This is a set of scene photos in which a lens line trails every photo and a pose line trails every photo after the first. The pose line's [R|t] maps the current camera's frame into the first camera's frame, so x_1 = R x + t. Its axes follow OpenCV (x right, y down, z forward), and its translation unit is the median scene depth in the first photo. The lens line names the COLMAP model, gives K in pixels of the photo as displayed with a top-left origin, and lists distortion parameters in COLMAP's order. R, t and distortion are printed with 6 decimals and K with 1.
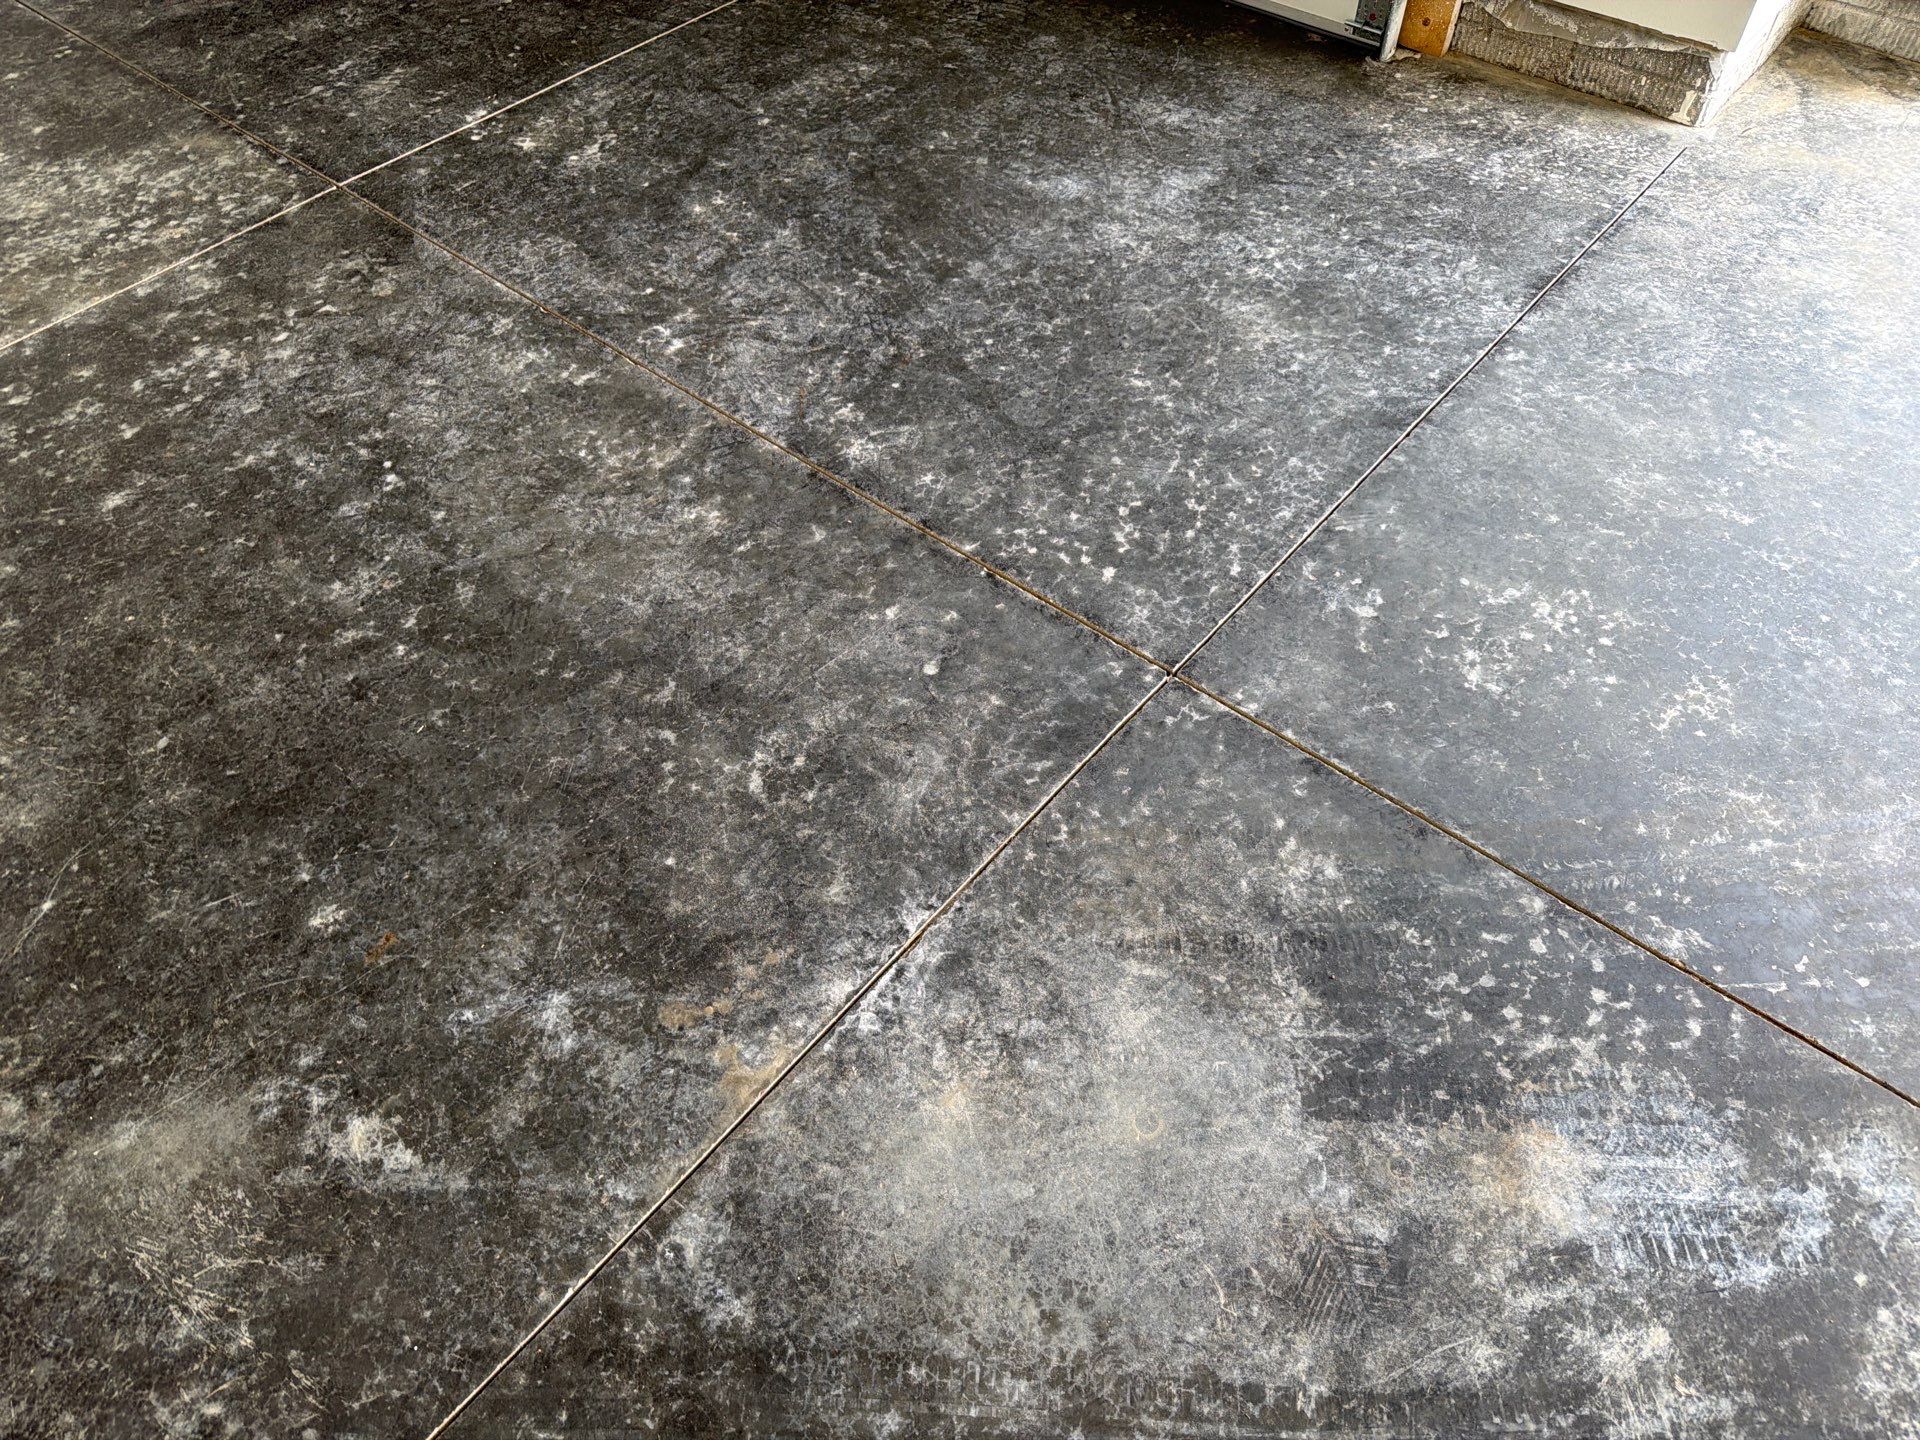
lens RADIAL K [[1359.0, 0, 960.0], [0, 1359.0, 720.0], [0, 0, 1]] dist [0.001503, -0.002751]
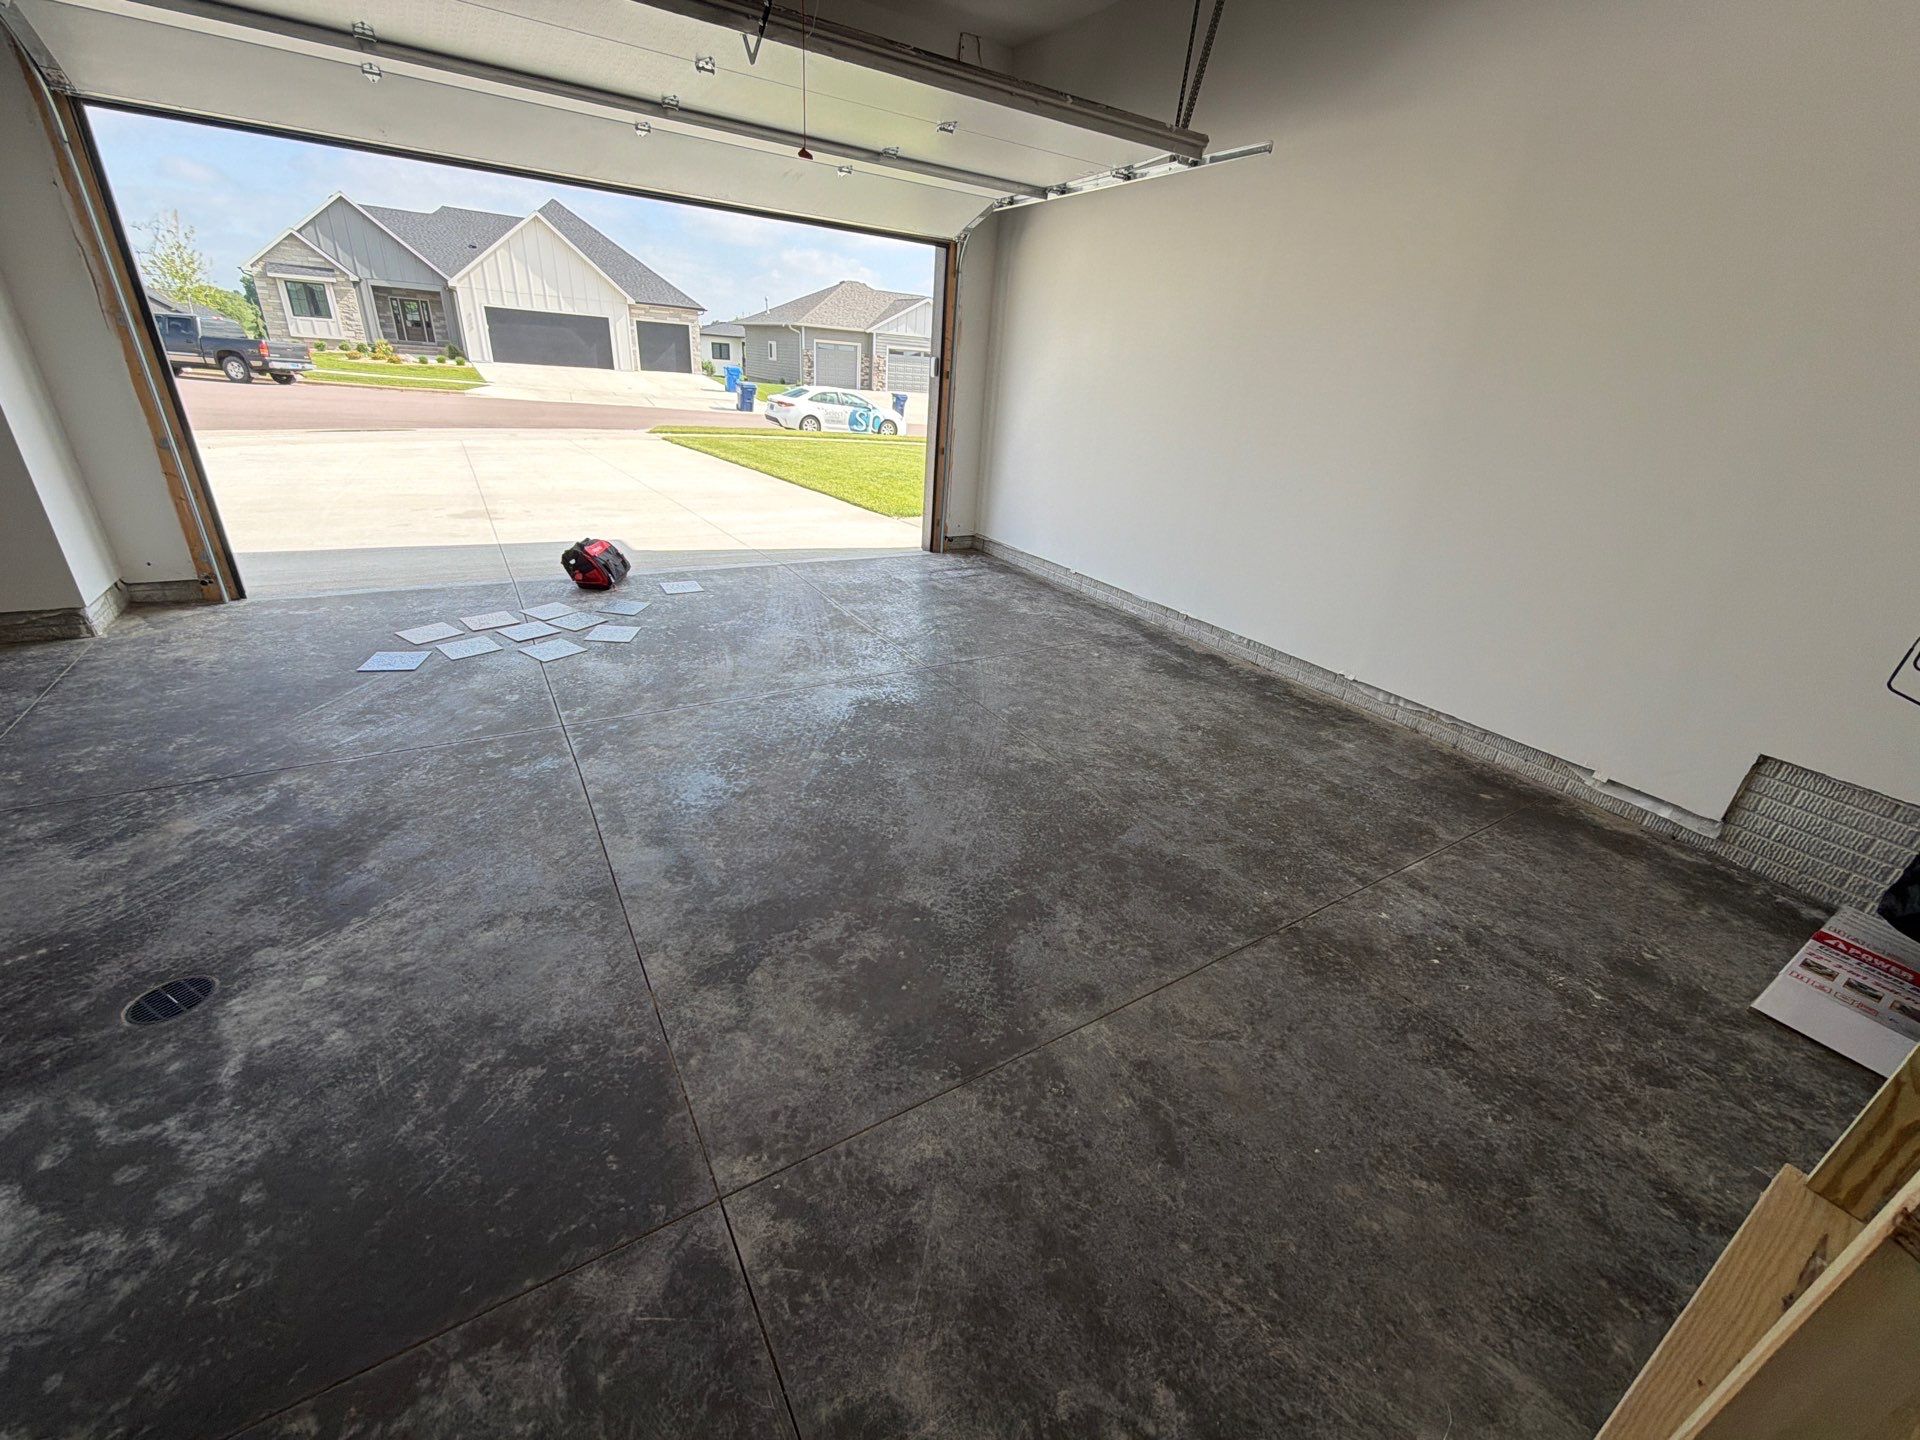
lens RADIAL K [[764.9, 0, 956.5], [0, 764.9, 719.4], [0, 0, 1]] dist [-0.000239, 0.000044]
pose [[0.314053, -0.377341, 0.871197, -0.520165], [0.681029, 0.728884, 0.070200, 1.374553], [-0.661491, 0.571264, 0.485888, -1.362888]]
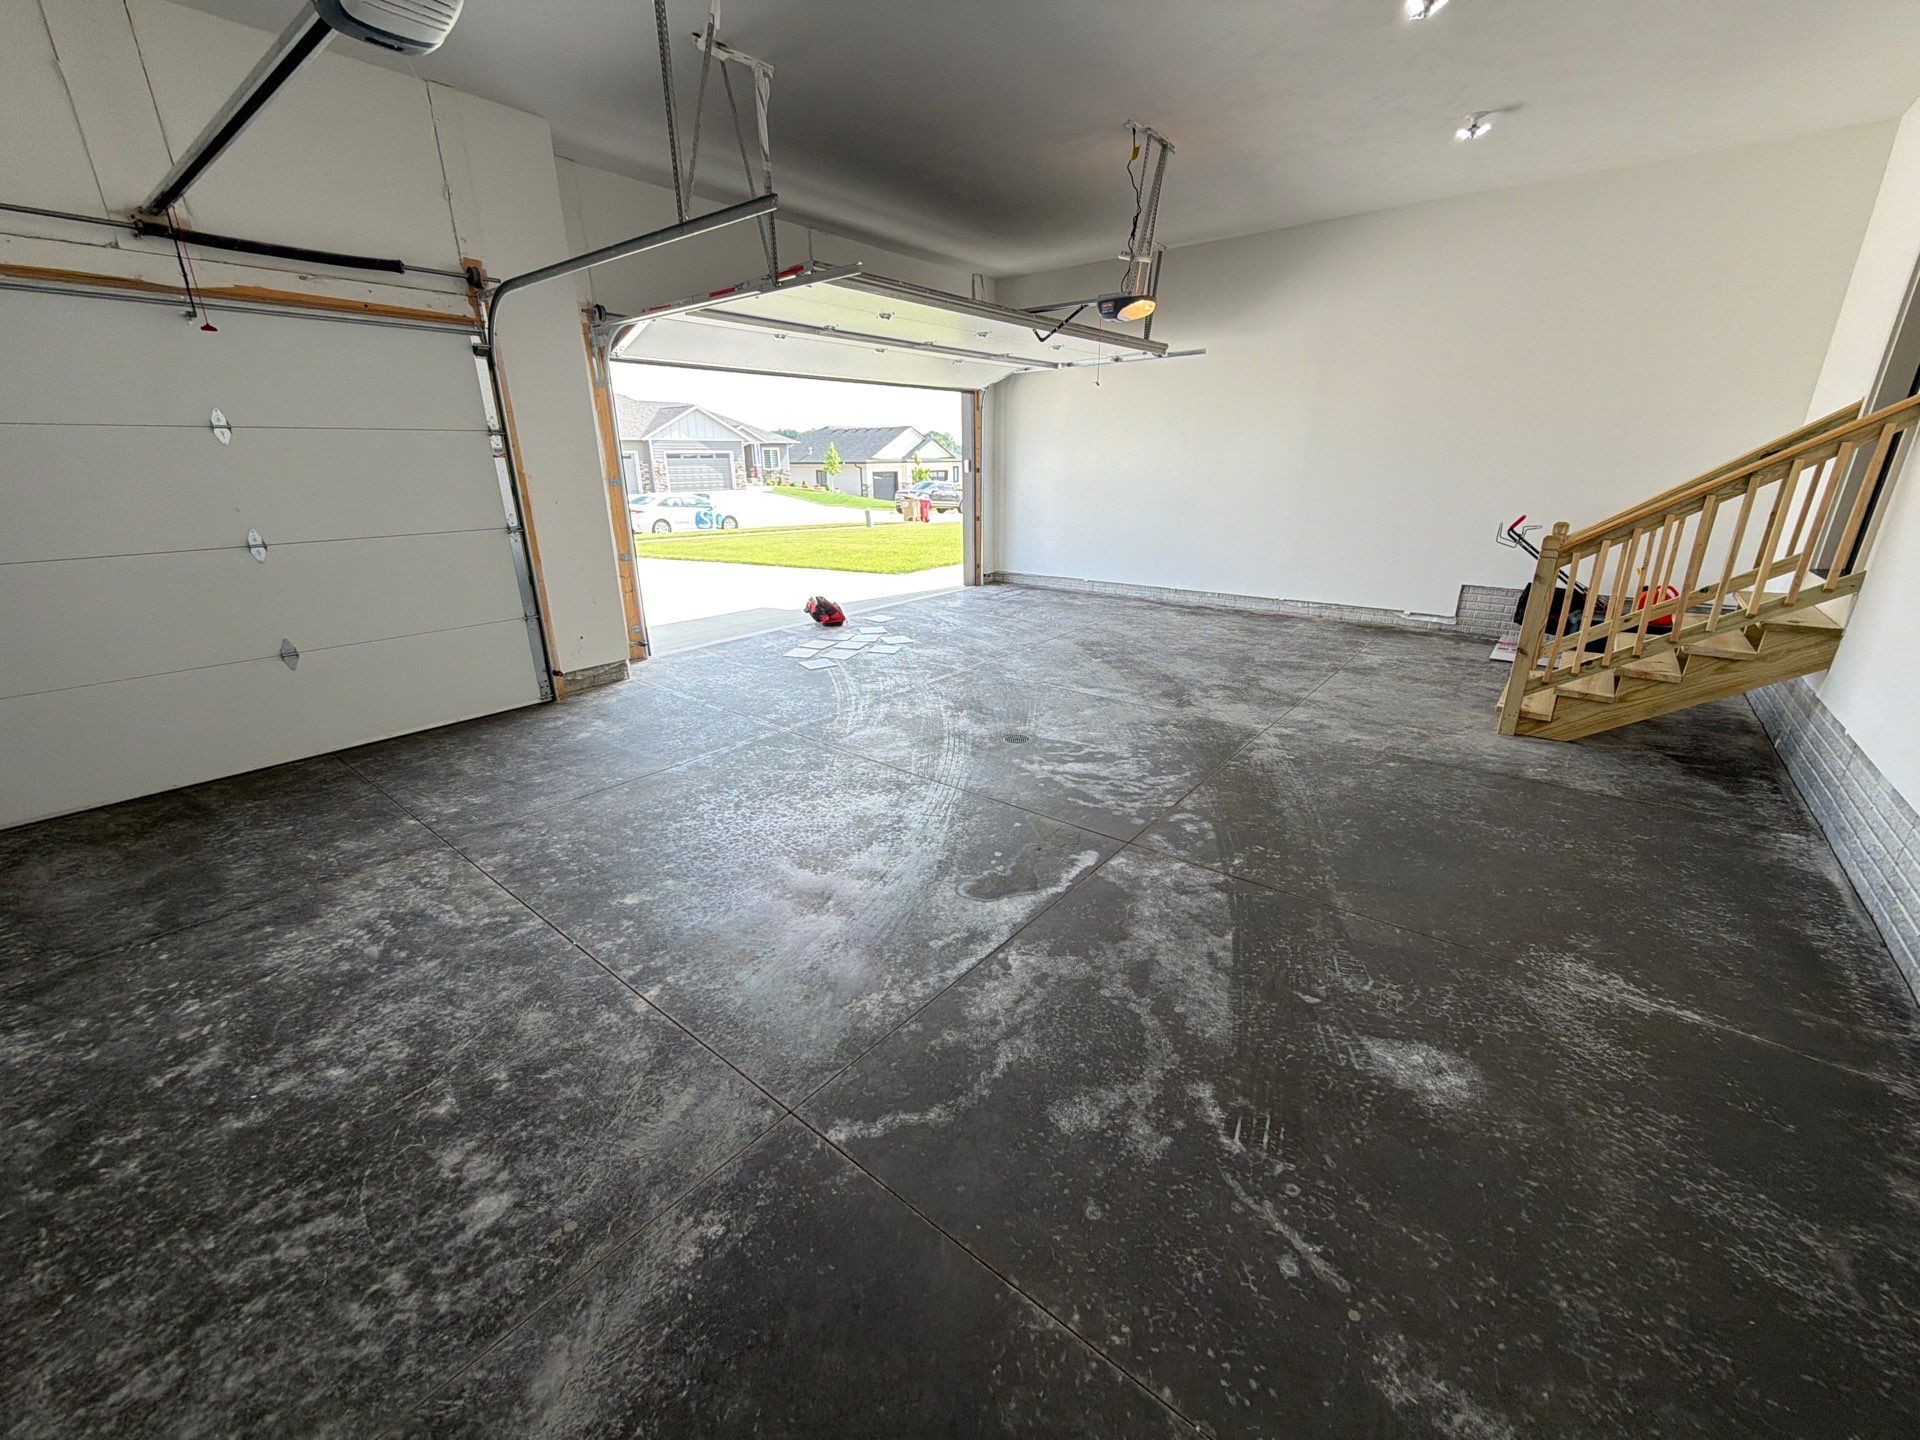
lens RADIAL K [[764.9, 0, 956.5], [0, 764.9, 719.4], [0, 0, 1]] dist [-0.000239, 0.000044]
pose [[-0.018436, -0.320163, 0.947183, -3.338212], [0.774520, 0.594516, 0.216031, -0.233534], [-0.632280, 0.737595, 0.237012, -0.070025]]
